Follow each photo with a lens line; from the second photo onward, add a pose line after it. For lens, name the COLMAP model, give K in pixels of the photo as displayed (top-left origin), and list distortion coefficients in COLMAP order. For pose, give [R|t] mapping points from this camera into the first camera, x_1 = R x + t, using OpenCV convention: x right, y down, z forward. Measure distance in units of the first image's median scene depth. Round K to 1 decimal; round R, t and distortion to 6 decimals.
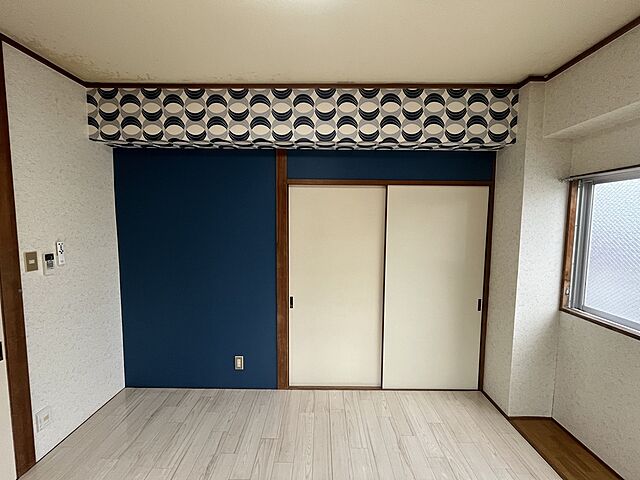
lens RADIAL K [[290.5, 0, 297.3], [0, 290.5, 242.6], [0, 0, 1]] dist [0.003699, 0.000972]
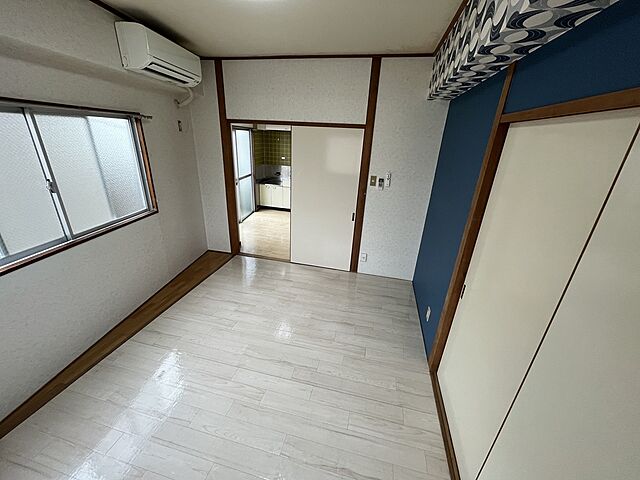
lens RADIAL K [[257.9, 0, 320.0], [0, 257.9, 240.0], [0, 0, 1]] dist [0.000444, 0.000372]
pose [[-0.221479, 0.349349, -0.910441, 0.772872], [-0.119848, 0.916798, 0.380943, -0.164327], [0.967772, 0.193486, -0.161183, 0.884698]]
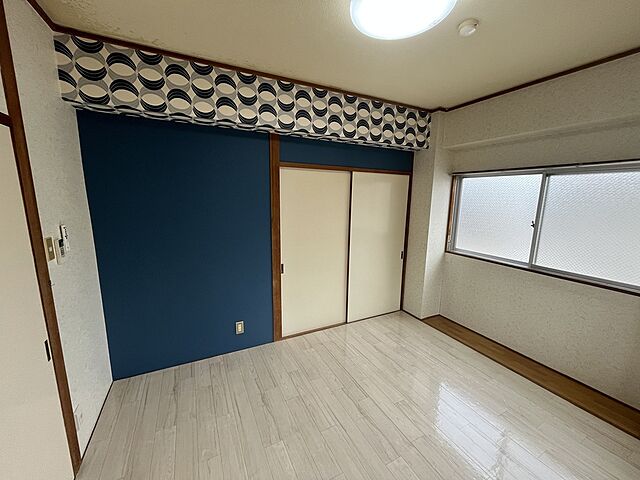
lens RADIAL K [[257.9, 0, 320.0], [0, 257.9, 240.0], [0, 0, 1]] dist [0.000444, 0.000372]
pose [[0.889205, -0.073323, 0.451595, -0.429444], [0.035581, 0.995167, 0.091520, -0.001207], [-0.456123, -0.065312, 0.887517, 0.003643]]
